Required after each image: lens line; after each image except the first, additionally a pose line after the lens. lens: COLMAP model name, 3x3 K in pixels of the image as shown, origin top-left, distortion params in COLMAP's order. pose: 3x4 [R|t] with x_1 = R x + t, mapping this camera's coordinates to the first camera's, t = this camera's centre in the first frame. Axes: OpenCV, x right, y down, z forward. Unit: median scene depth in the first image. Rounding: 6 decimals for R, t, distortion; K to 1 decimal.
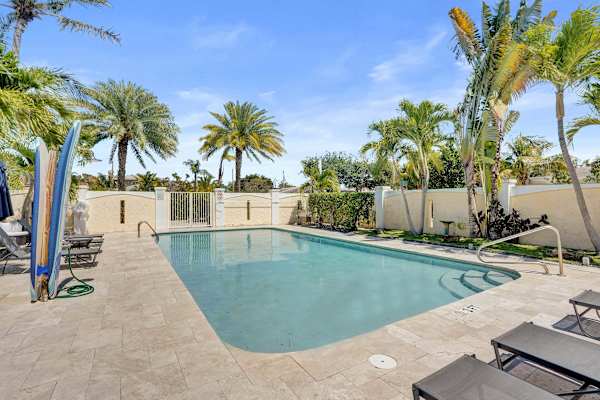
lens RADIAL K [[292.3, 0, 296.7], [0, 292.3, 204.0], [0, 0, 1]] dist [-0.001709, 0.000137]
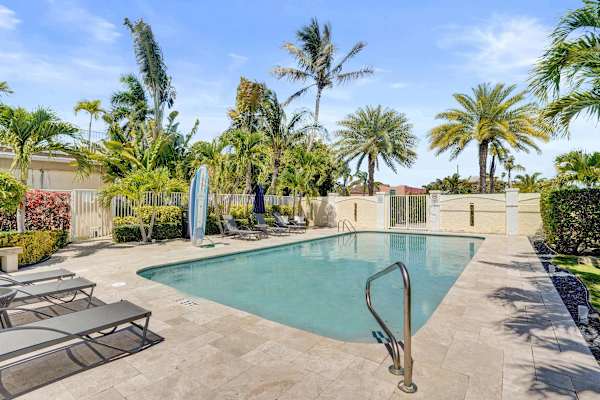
lens RADIAL K [[292.3, 0, 296.7], [0, 292.3, 204.0], [0, 0, 1]] dist [-0.001709, 0.000137]
pose [[0.352247, 0.001287, -0.935906, 0.433974], [-0.009645, 0.999951, -0.002256, -0.002718], [0.935857, 0.009822, 0.352242, 0.246527]]
